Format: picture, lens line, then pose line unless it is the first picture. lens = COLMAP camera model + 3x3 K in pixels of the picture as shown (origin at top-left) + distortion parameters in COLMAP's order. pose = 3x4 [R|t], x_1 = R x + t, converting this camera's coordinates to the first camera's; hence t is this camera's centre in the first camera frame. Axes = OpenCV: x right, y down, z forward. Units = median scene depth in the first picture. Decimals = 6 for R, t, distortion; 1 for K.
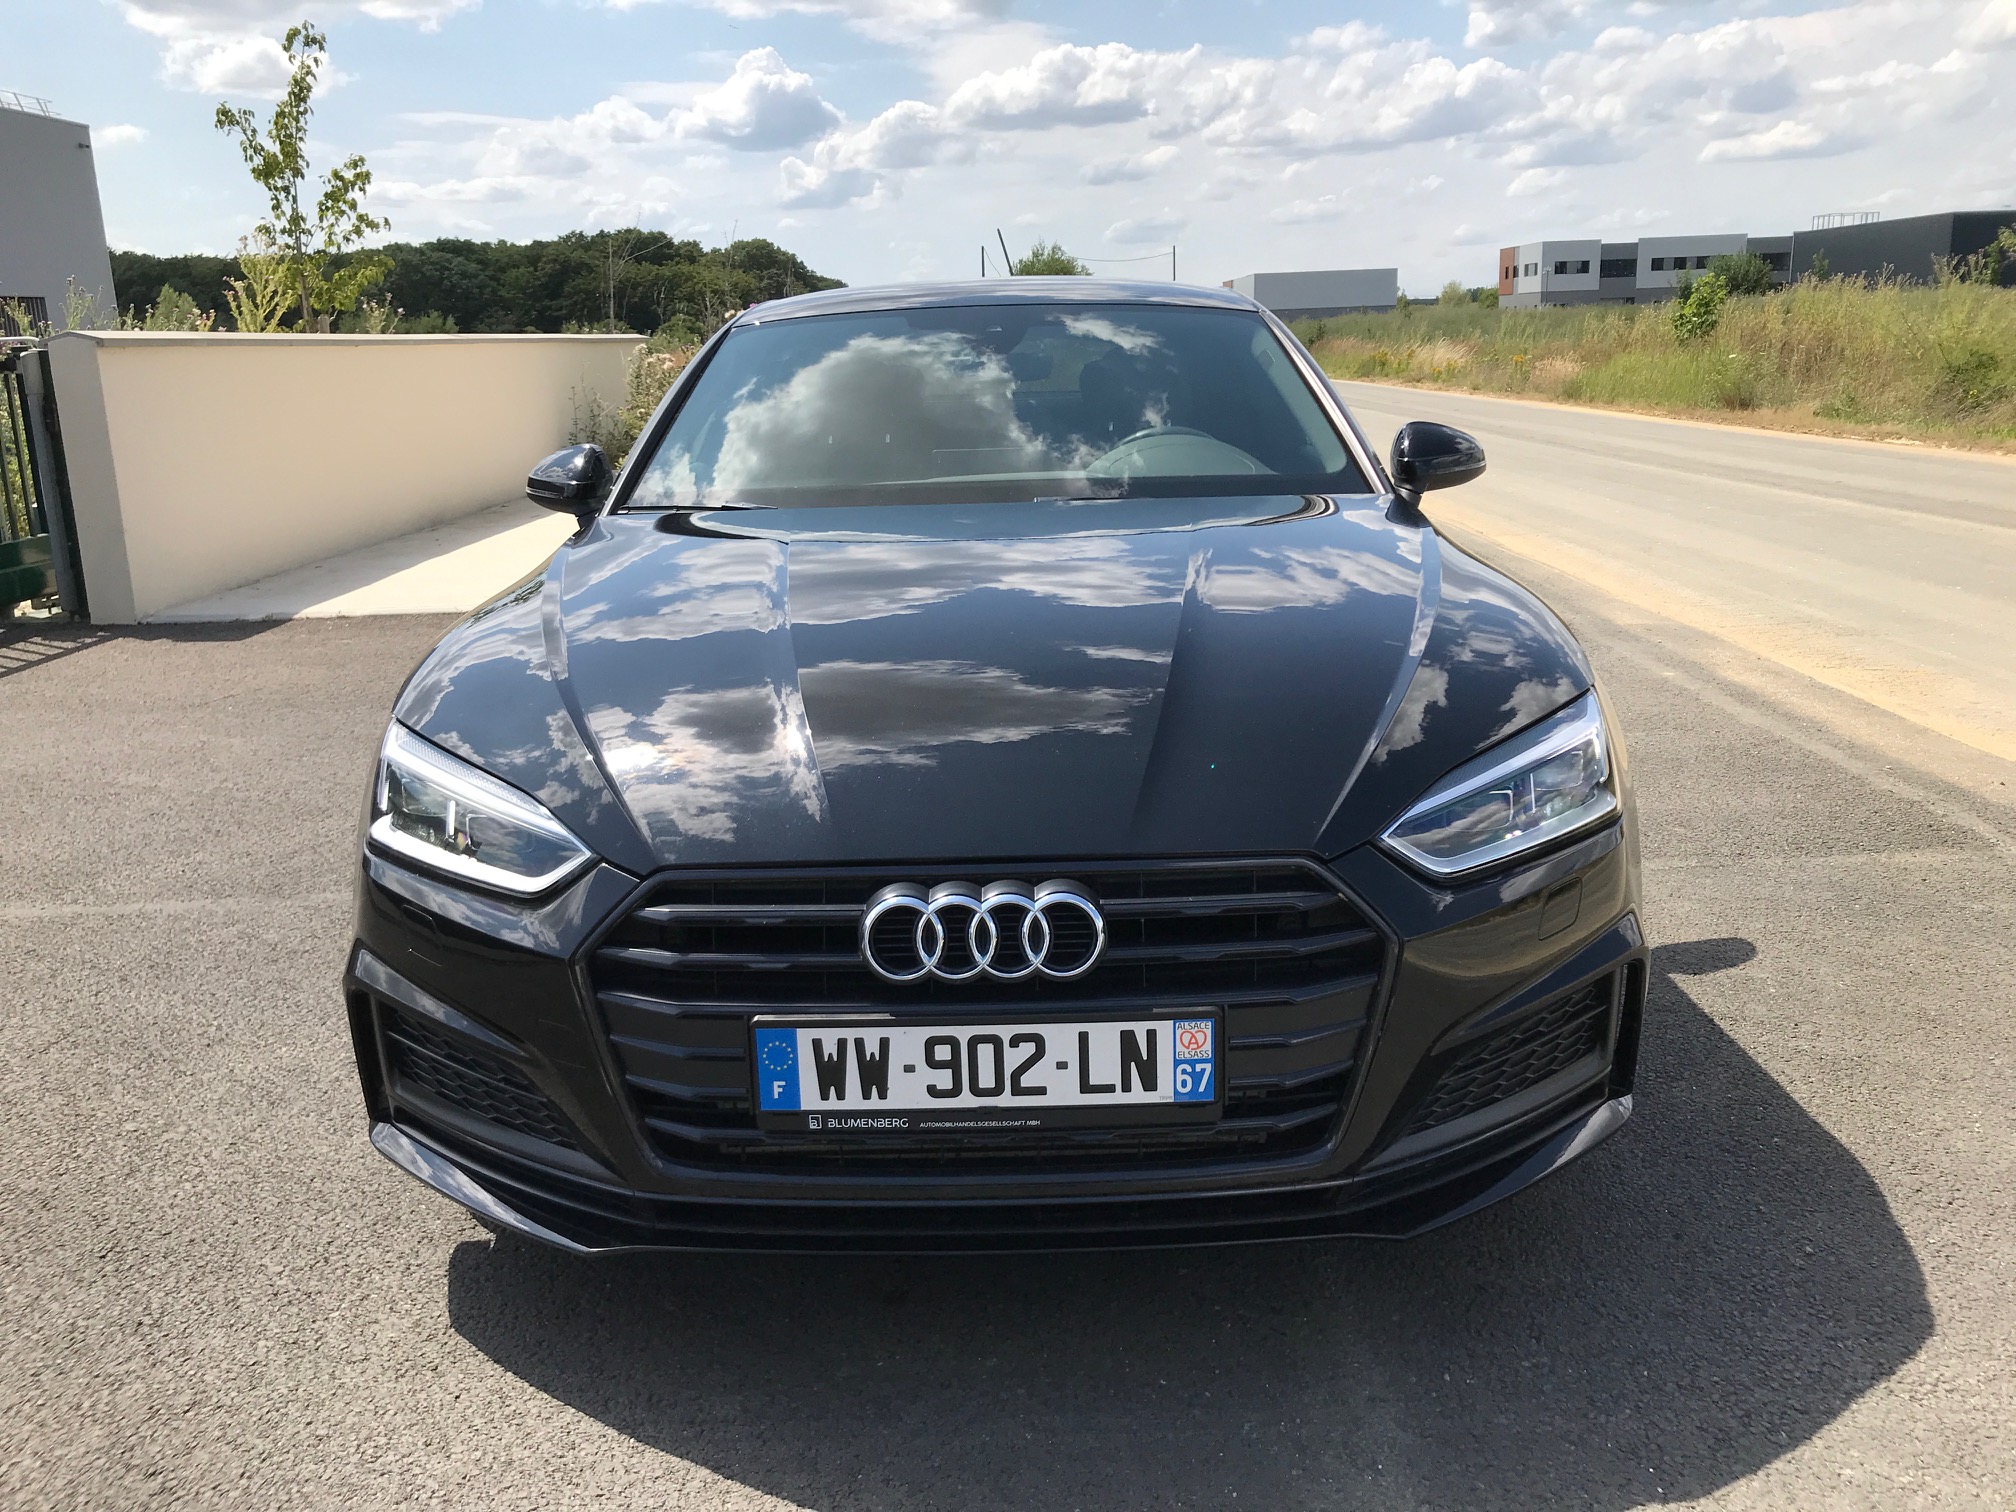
lens RADIAL K [[1682.4, 0, 992.9], [0, 1682.4, 720.9], [0, 0, 1]] dist [0.023066, -0.002339]
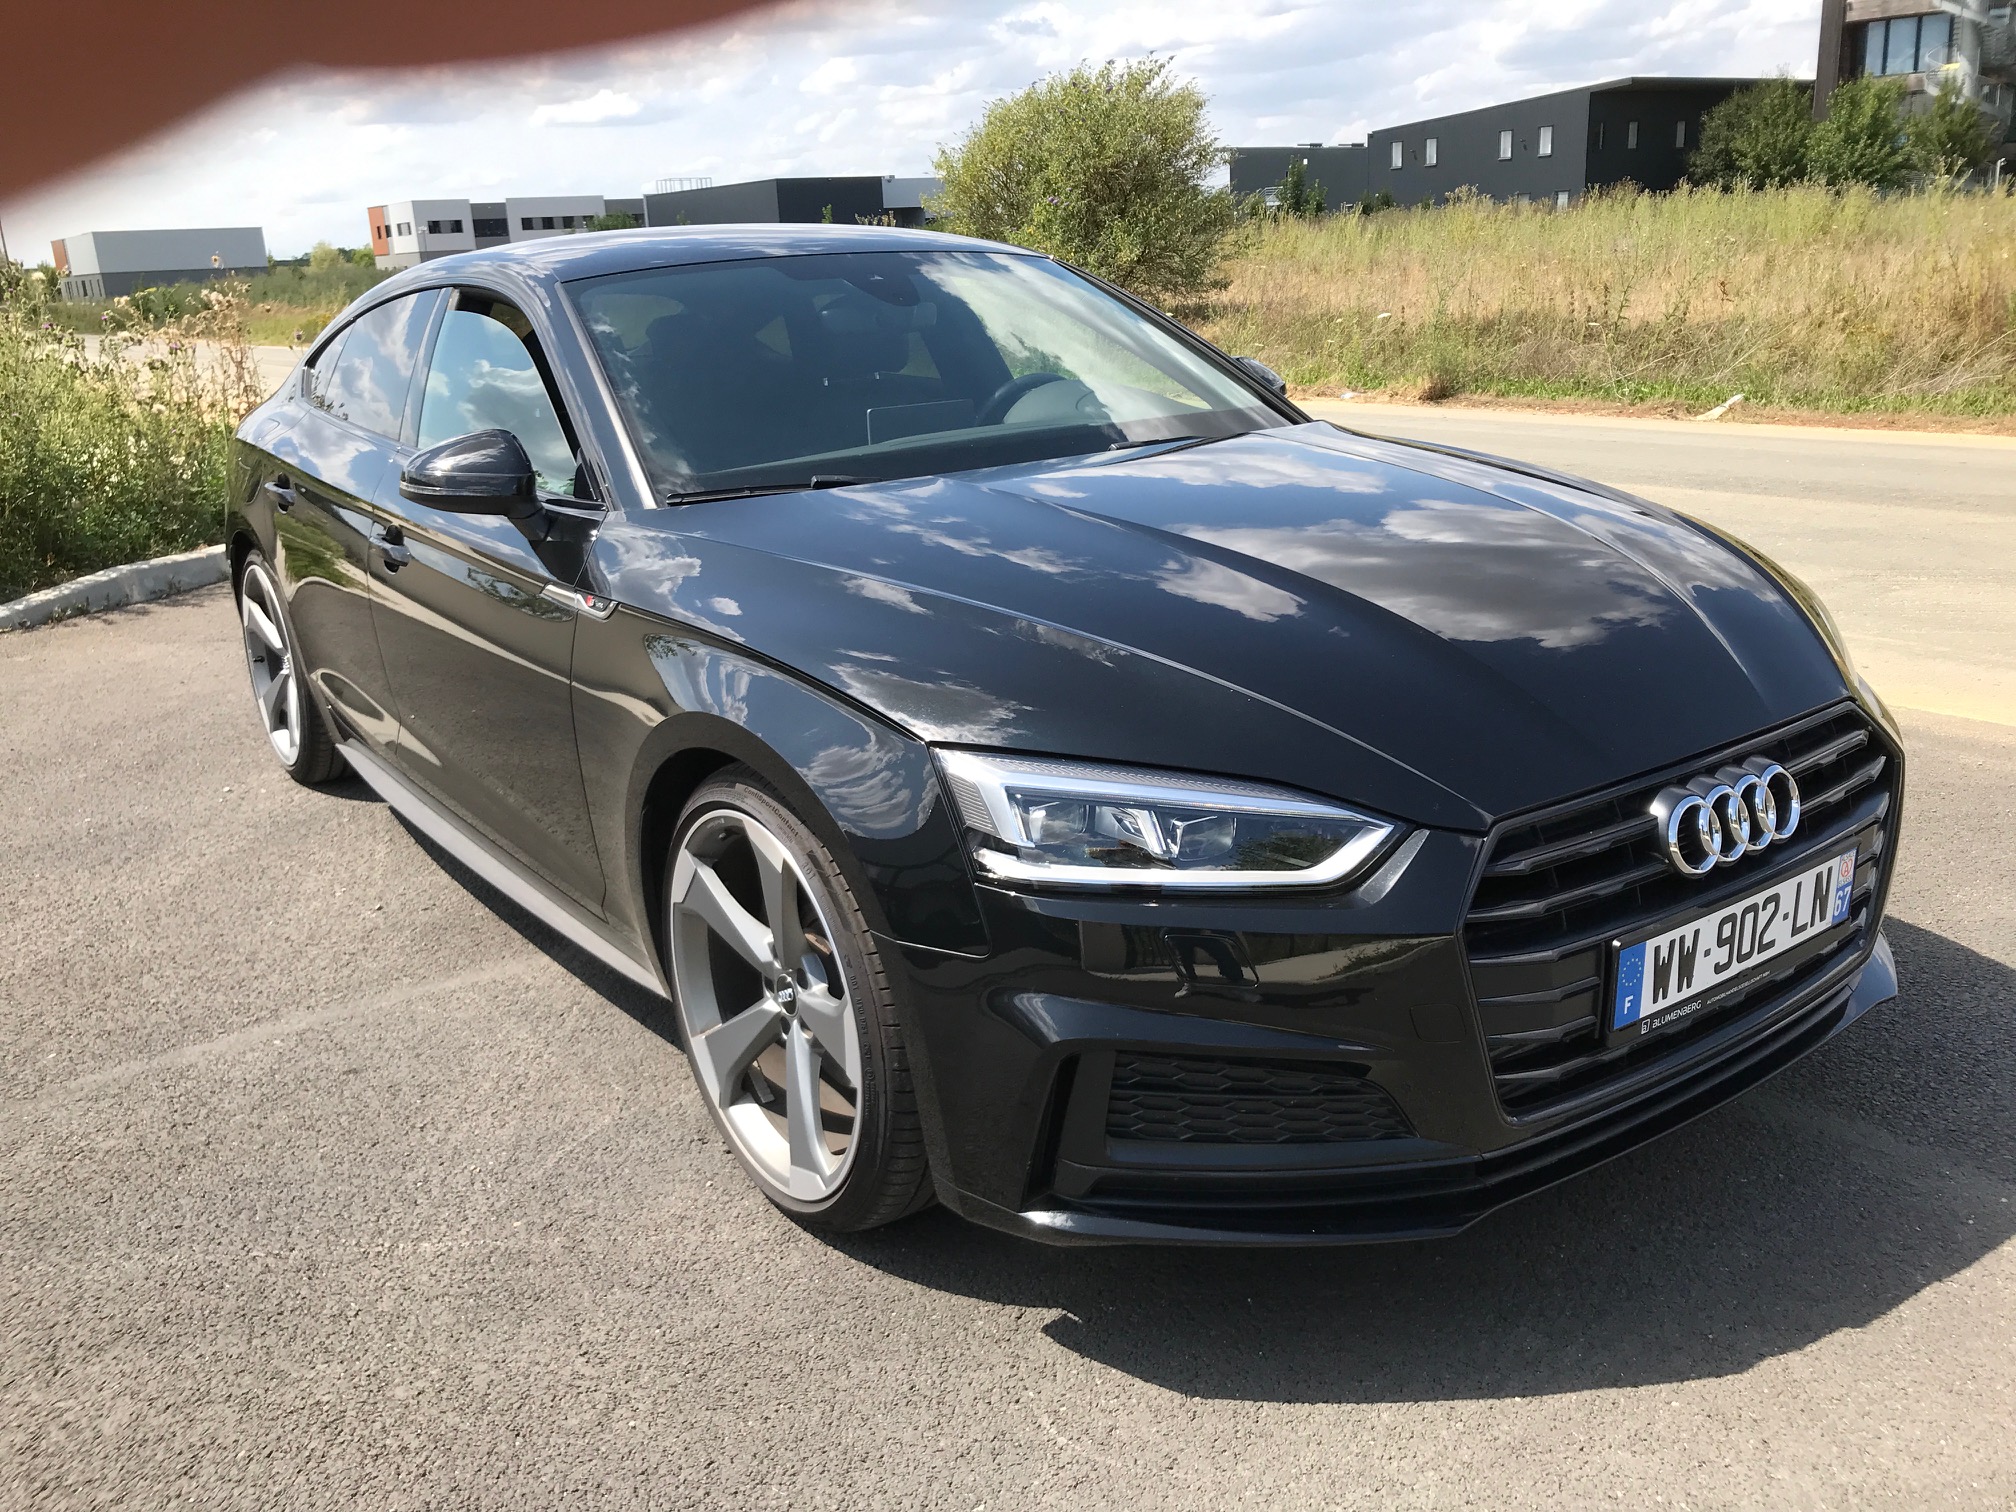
lens RADIAL K [[1682.4, 0, 992.9], [0, 1682.4, 720.9], [0, 0, 1]] dist [0.023066, -0.002339]
pose [[0.807181, -0.170968, 0.565003, -0.999127], [0.158461, 0.984765, 0.071603, -0.089195], [-0.568638, 0.031734, 0.821976, 0.363354]]
